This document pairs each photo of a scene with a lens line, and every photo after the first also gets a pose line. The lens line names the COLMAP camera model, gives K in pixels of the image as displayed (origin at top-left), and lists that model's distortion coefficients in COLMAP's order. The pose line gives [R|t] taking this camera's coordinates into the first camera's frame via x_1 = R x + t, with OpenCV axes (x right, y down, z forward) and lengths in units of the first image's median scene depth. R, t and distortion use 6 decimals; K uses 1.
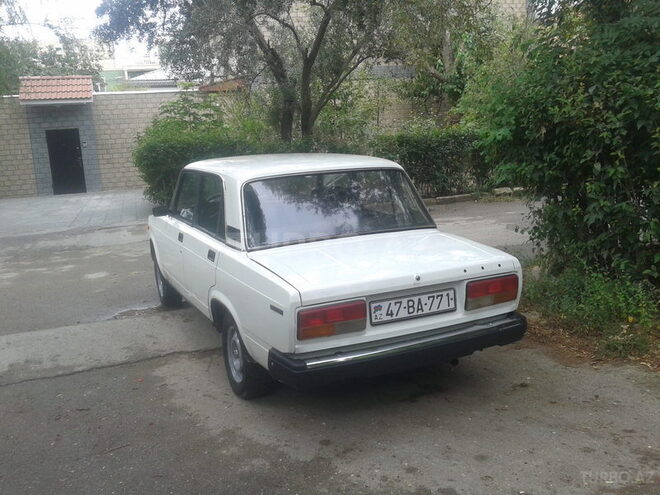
lens RADIAL K [[629.0, 0, 330.0], [0, 629.0, 247.5], [0, 0, 1]] dist [0.104094, -0.279782]
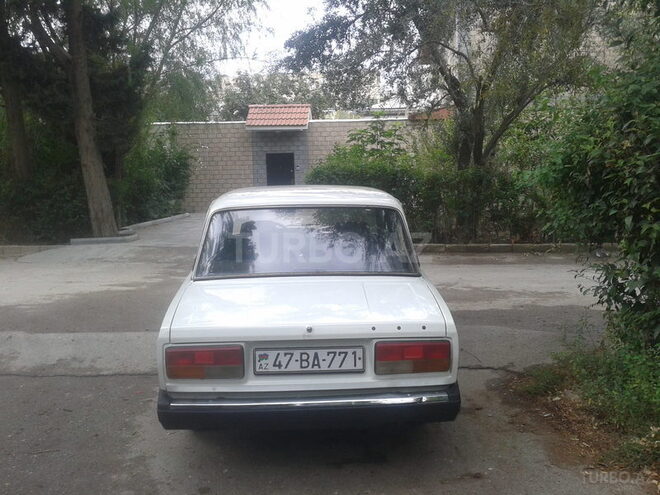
lens RADIAL K [[629.0, 0, 330.0], [0, 629.0, 247.5], [0, 0, 1]] dist [0.104094, -0.279782]
pose [[0.926809, 0.084890, -0.365813, 0.462512], [-0.100116, 0.994714, -0.022818, -0.048216], [0.361942, 0.057772, 0.930409, 0.157914]]
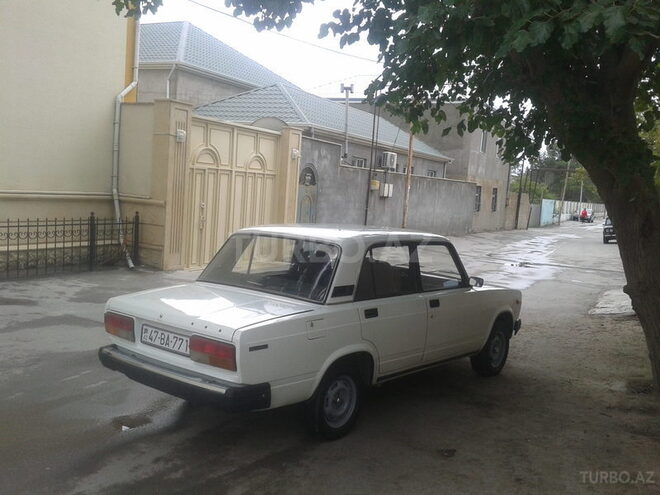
lens RADIAL K [[629.0, 0, 330.0], [0, 629.0, 247.5], [0, 0, 1]] dist [0.104094, -0.279782]
pose [[0.430536, 0.126659, -0.893642, 1.316257], [-0.247170, 0.968801, 0.018231, -0.178592], [0.868070, 0.213033, 0.448410, 0.664923]]
